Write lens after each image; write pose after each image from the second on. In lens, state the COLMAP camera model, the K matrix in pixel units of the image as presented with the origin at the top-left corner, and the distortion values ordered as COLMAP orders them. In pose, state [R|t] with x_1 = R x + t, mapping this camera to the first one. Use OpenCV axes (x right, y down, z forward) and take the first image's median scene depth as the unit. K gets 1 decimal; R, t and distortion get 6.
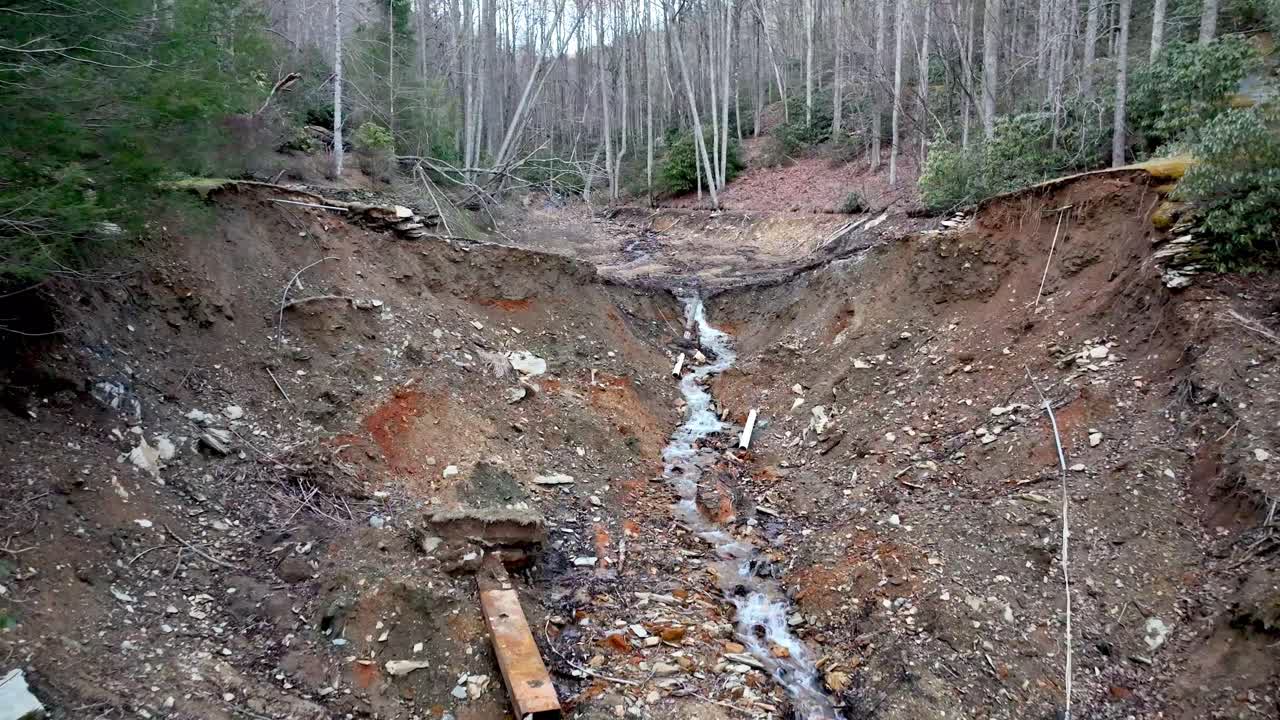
lens RADIAL K [[908.3, 0, 640.0], [0, 908.3, 360.0], [0, 0, 1]] dist [-0.005419, 0.027734]
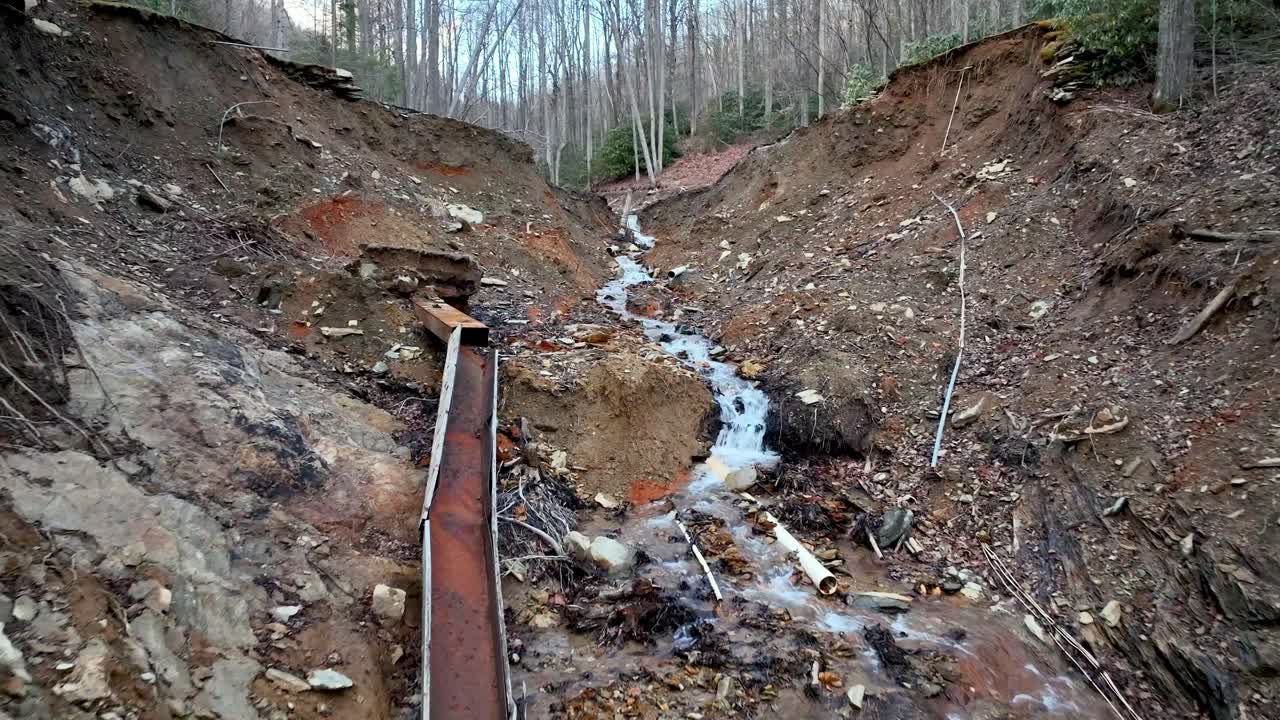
lens RADIAL K [[908.3, 0, 640.0], [0, 908.3, 360.0], [0, 0, 1]] dist [-0.005419, 0.027734]
pose [[0.998156, -0.008241, 0.060132, 0.012637], [0.012154, 0.997811, -0.065003, 0.247843], [-0.059464, 0.065614, 0.996072, -0.032323]]
